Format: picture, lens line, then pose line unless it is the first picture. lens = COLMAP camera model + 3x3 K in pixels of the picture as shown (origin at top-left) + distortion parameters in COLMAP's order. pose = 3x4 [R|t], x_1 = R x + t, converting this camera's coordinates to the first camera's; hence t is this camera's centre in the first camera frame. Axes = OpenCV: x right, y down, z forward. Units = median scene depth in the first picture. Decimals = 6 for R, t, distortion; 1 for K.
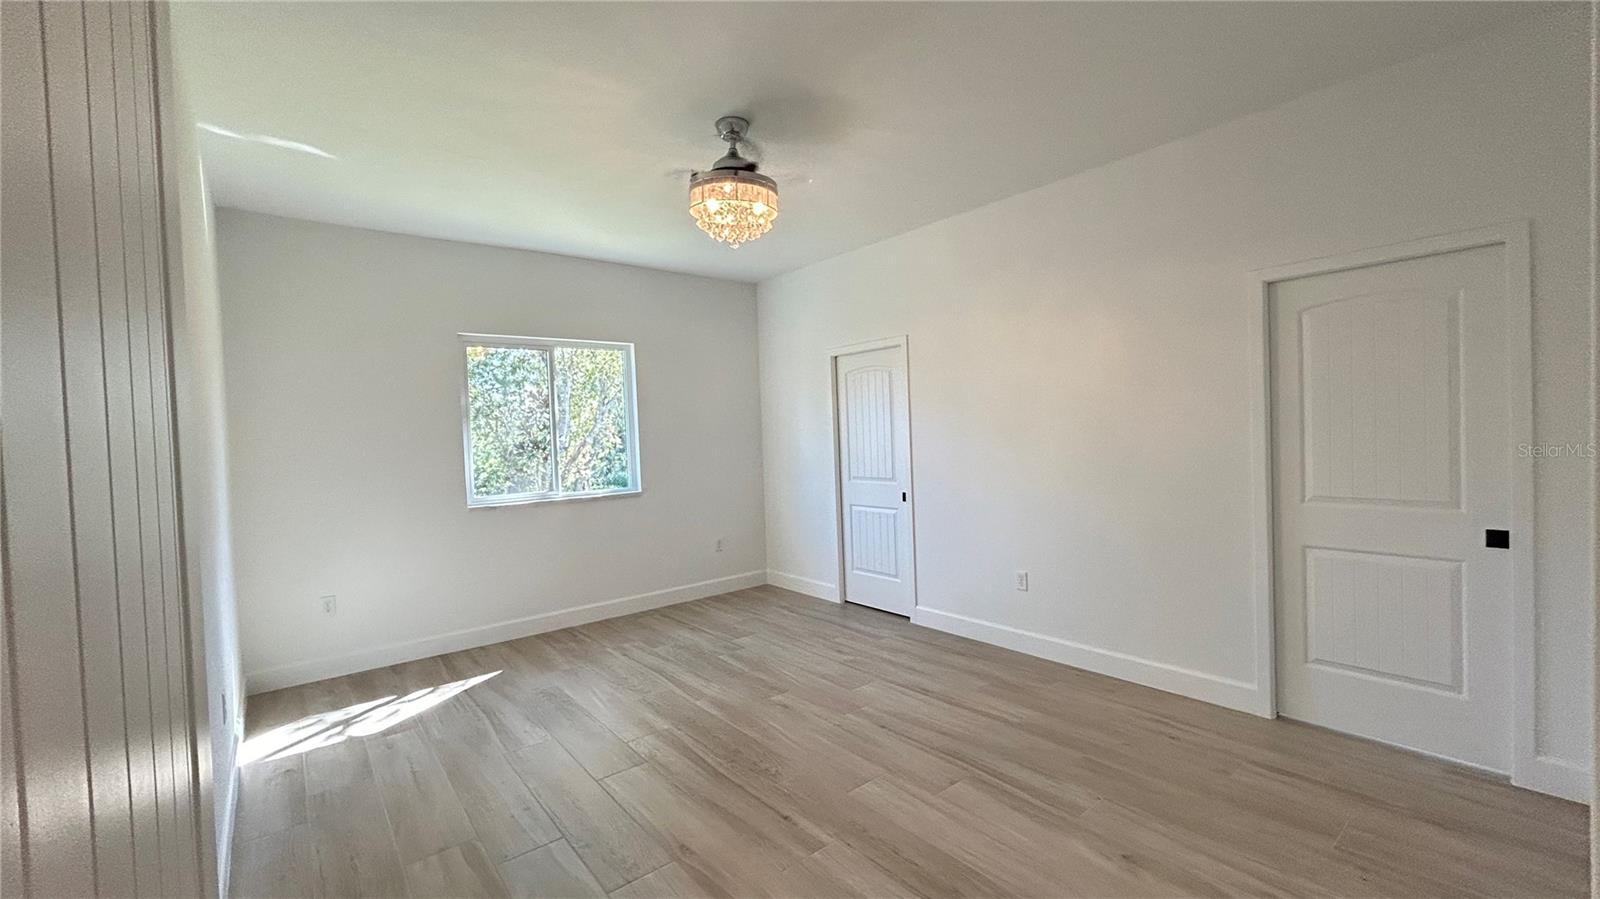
lens RADIAL K [[619.1, 0, 797.3], [0, 619.1, 444.7], [0, 0, 1]] dist [-0.000012, 0.000093]
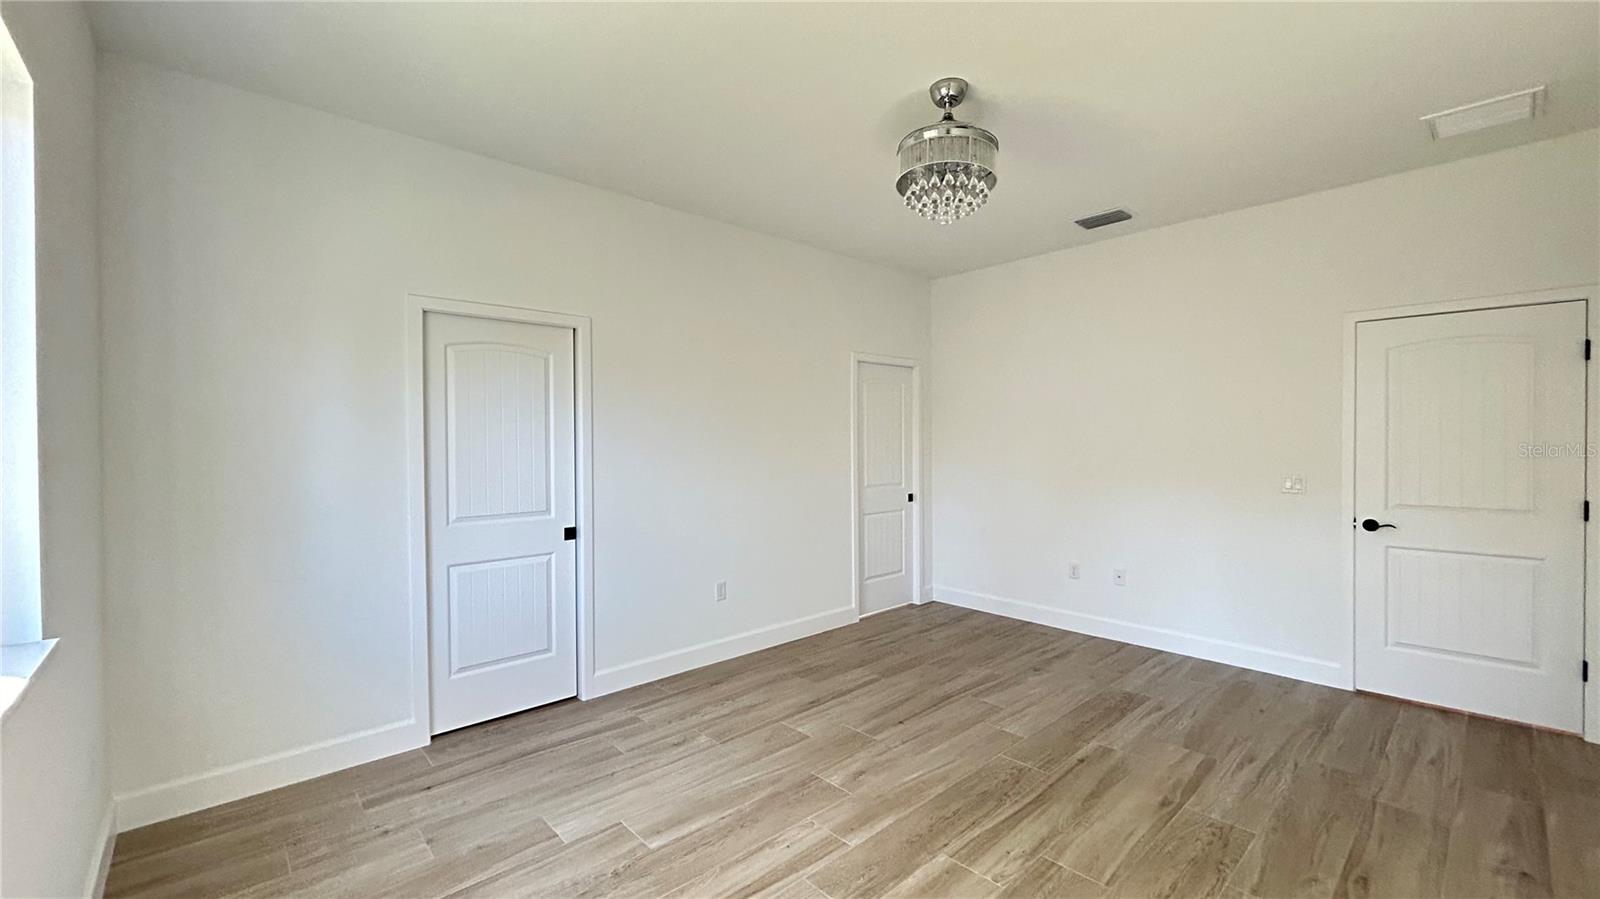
lens RADIAL K [[650.0, 0, 801.7], [0, 650.0, 449.0], [0, 0, 1]] dist [0.000383, 0.000378]
pose [[-0.044456, 0.023952, 0.998724, -0.786033], [0.027624, 0.999360, -0.022737, 0.017845], [-0.998629, 0.026578, -0.045089, 0.998927]]
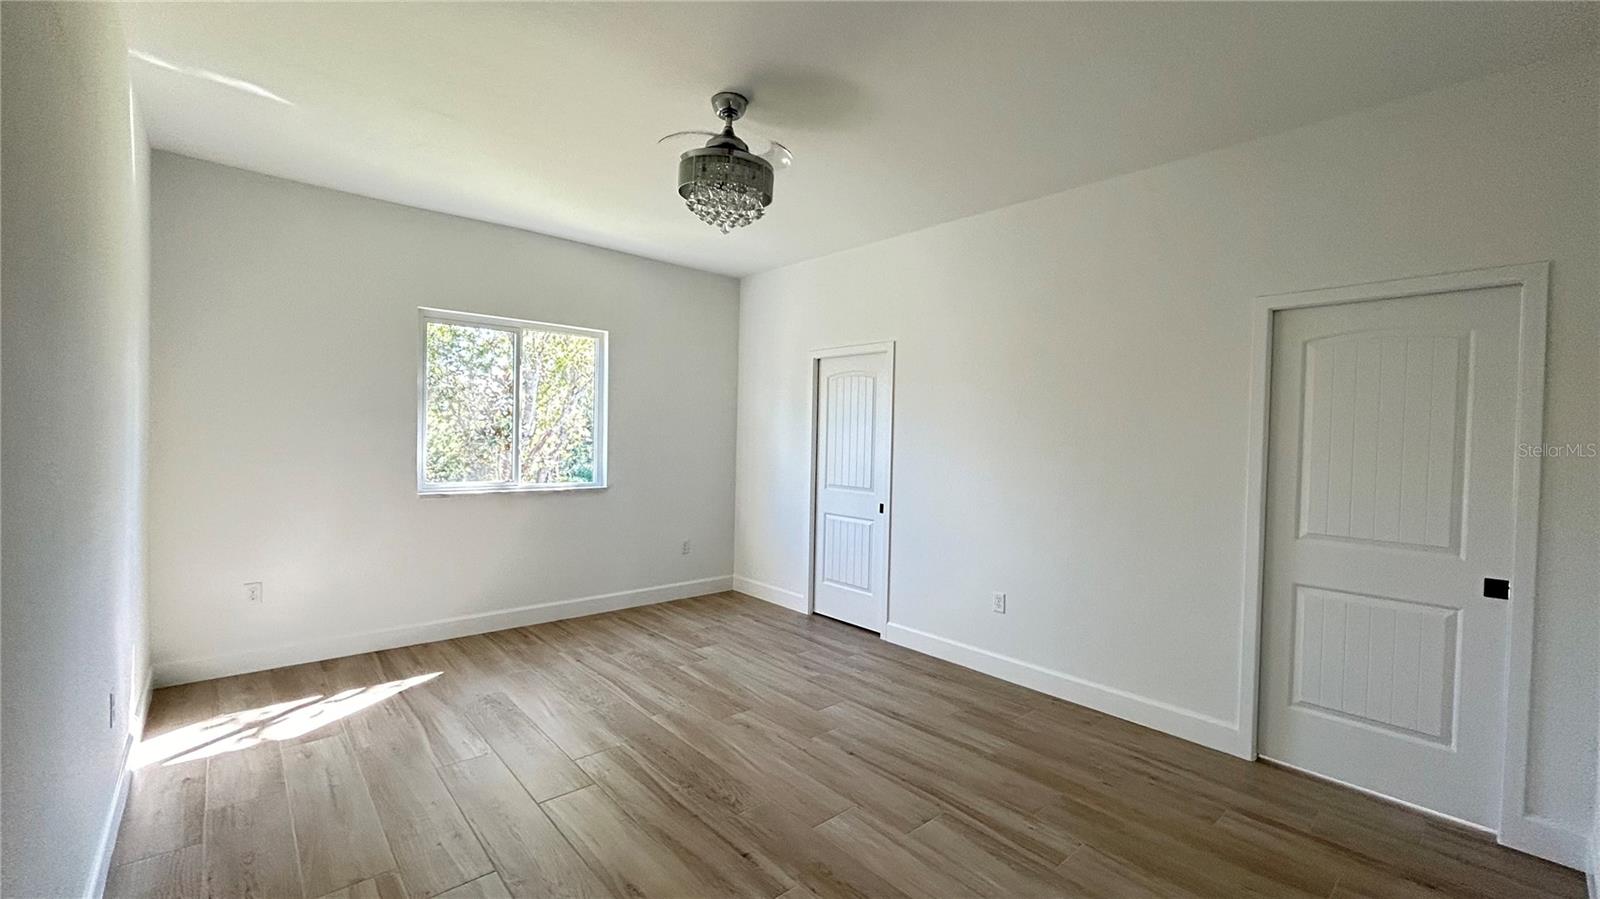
lens RADIAL K [[619.1, 0, 797.3], [0, 619.1, 444.7], [0, 0, 1]] dist [-0.000012, 0.000093]
pose [[0.997056, 0.059684, 0.048140, -0.014186], [-0.059444, 0.998211, -0.006416, -0.001199], [-0.048436, 0.003536, 0.998820, 0.053173]]
